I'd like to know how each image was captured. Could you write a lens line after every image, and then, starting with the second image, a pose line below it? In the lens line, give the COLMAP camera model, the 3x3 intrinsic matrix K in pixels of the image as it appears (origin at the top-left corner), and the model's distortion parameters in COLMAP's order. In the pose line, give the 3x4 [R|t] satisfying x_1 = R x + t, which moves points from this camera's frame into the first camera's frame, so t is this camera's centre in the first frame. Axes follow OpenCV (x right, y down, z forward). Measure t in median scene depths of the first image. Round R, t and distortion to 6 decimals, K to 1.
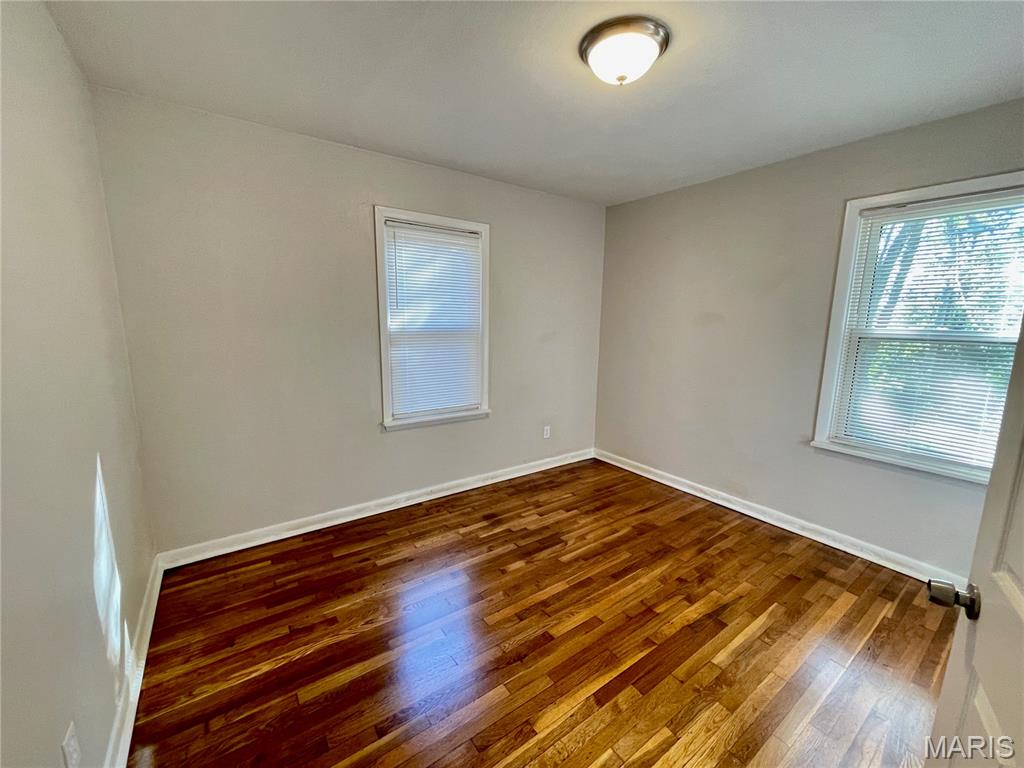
lens RADIAL K [[412.6, 0, 508.7], [0, 412.6, 386.9], [0, 0, 1]] dist [-0.000259, -0.000526]
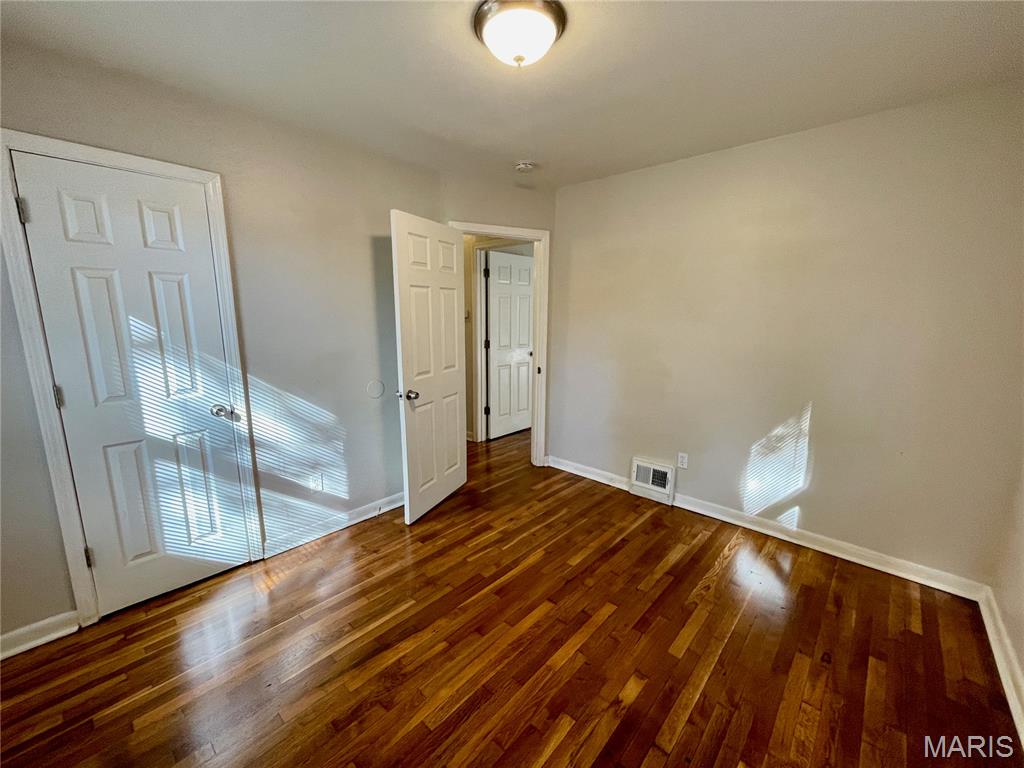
lens RADIAL K [[412.6, 0, 508.7], [0, 412.6, 386.9], [0, 0, 1]] dist [-0.000259, -0.000526]
pose [[-0.976776, 0.019459, -0.213378, 0.403072], [-0.055103, 0.939558, 0.337927, -0.282754], [0.207057, 0.341836, -0.916665, 1.650106]]
